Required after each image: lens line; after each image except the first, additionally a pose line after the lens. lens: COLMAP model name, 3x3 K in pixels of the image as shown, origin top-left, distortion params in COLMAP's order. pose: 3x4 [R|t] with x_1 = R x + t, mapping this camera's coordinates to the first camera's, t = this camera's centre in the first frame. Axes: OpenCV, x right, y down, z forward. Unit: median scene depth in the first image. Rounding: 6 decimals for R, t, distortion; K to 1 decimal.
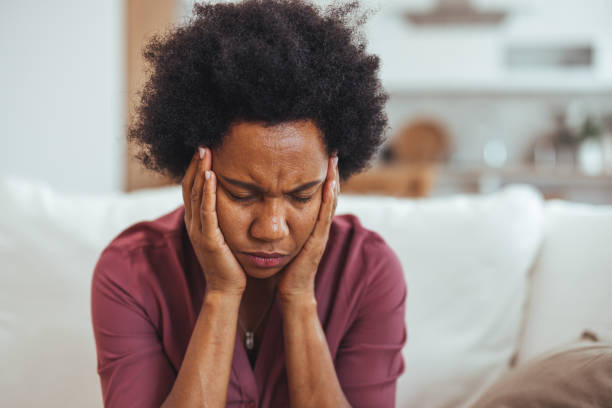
lens RADIAL K [[704.4, 0, 306.0], [0, 704.4, 204.0], [0, 0, 1]] dist [-0.079722, 0.000148]
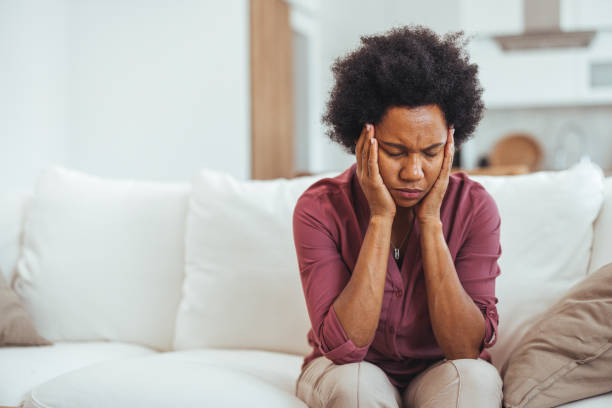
lens RADIAL K [[704.4, 0, 306.0], [0, 704.4, 204.0], [0, 0, 1]] dist [-0.079722, 0.000148]
pose [[0.991868, -0.023460, -0.125089, -0.089360], [0.014821, 0.997468, -0.069551, 0.205760], [0.126404, 0.067131, 0.989705, -0.587821]]
